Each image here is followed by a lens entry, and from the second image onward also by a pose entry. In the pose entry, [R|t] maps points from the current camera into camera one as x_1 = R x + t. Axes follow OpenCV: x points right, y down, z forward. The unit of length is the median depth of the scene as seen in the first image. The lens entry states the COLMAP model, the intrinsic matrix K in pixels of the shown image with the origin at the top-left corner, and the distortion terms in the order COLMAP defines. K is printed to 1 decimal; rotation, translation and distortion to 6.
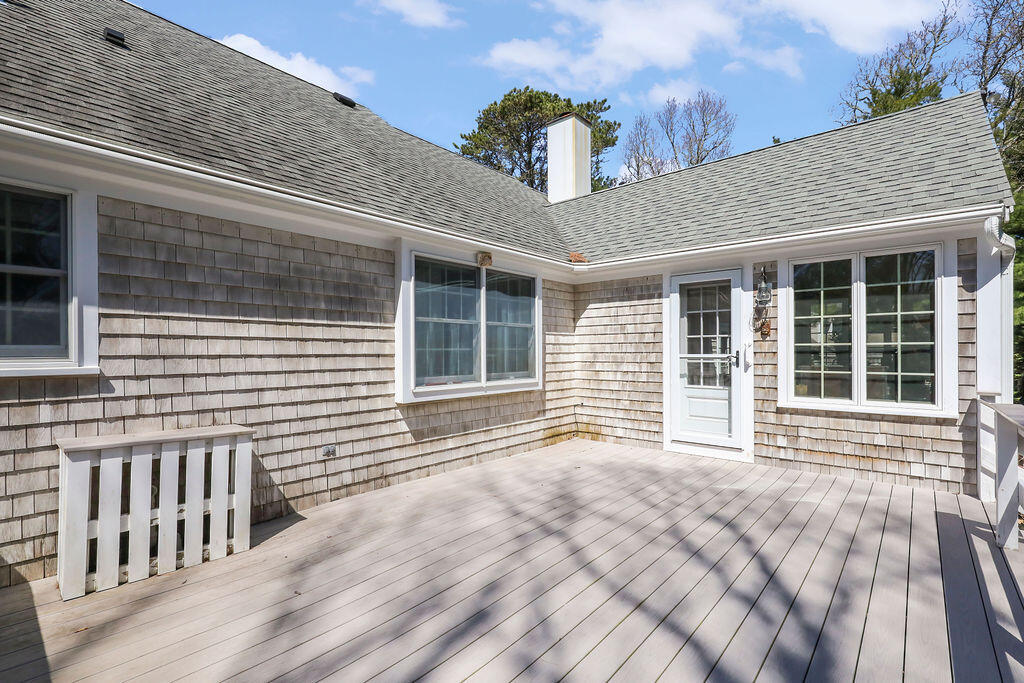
lens RADIAL K [[464.7, 0, 513.9], [0, 464.7, 349.2], [0, 0, 1]] dist [0.003069, 0.000111]
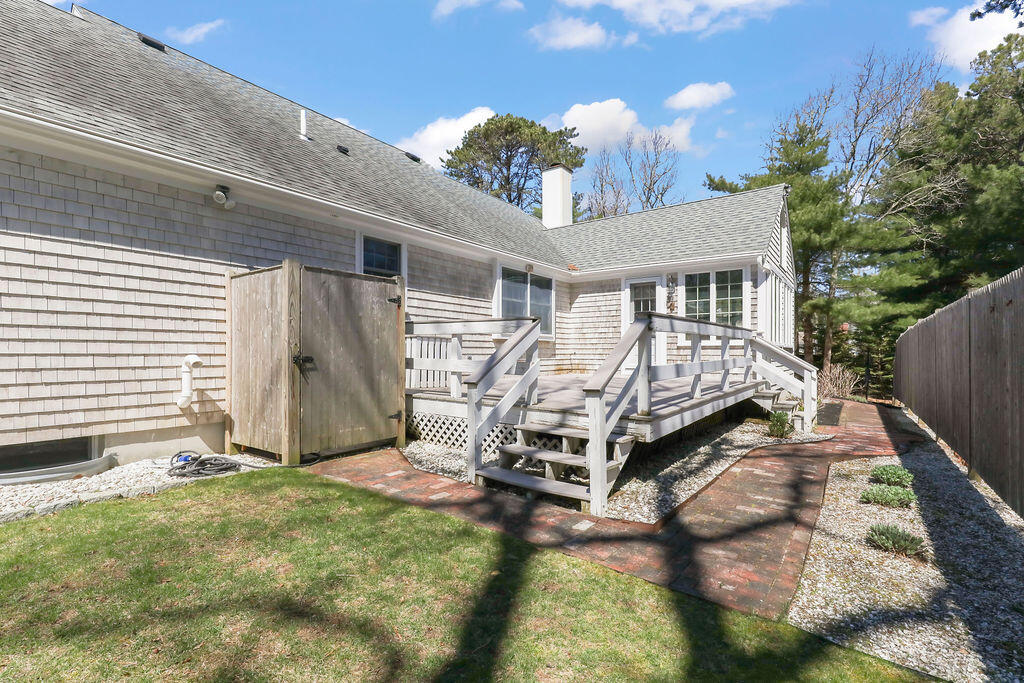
lens RADIAL K [[464.7, 0, 513.4], [0, 464.7, 350.2], [0, 0, 1]] dist [0.003069, 0.000111]
pose [[0.996767, 0.005603, 0.080148, -0.293950], [-0.005550, 0.999984, -0.000880, 0.149962], [-0.080152, 0.000432, 0.996783, -0.936327]]
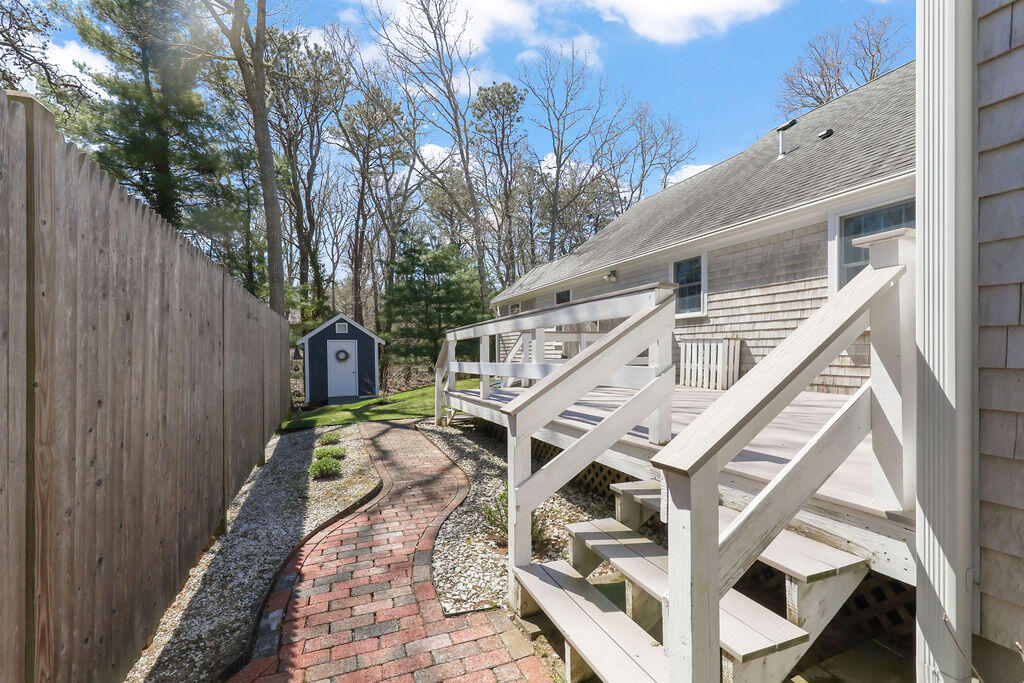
lens RADIAL K [[464.7, 0, 517.2], [0, 464.7, 348.9], [0, 0, 1]] dist [0.003069, 0.000111]
pose [[-0.442349, -0.003617, -0.896835, 1.205623], [0.006438, 0.999953, -0.007208, 0.149426], [0.896820, -0.008963, -0.442306, 0.694441]]
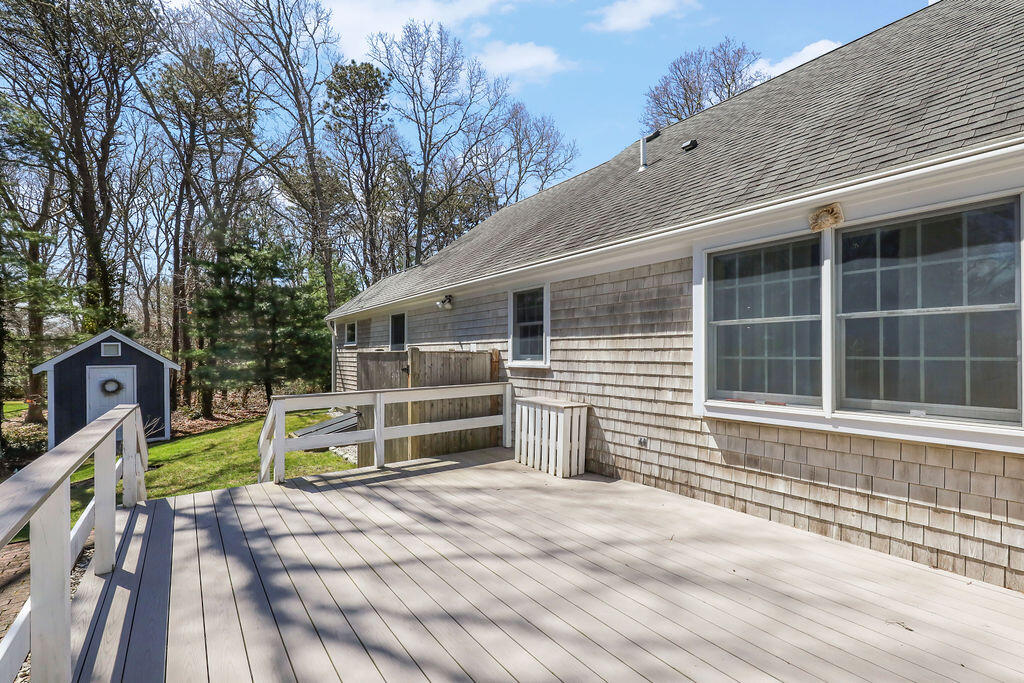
lens RADIAL K [[464.7, 0, 515.7], [0, 464.7, 347.1], [0, 0, 1]] dist [0.003069, 0.000111]
pose [[-0.226992, -0.011421, -0.973830, 0.678909], [0.004667, 0.999907, -0.012815, -0.009626], [0.973886, -0.007453, -0.226917, 0.761008]]
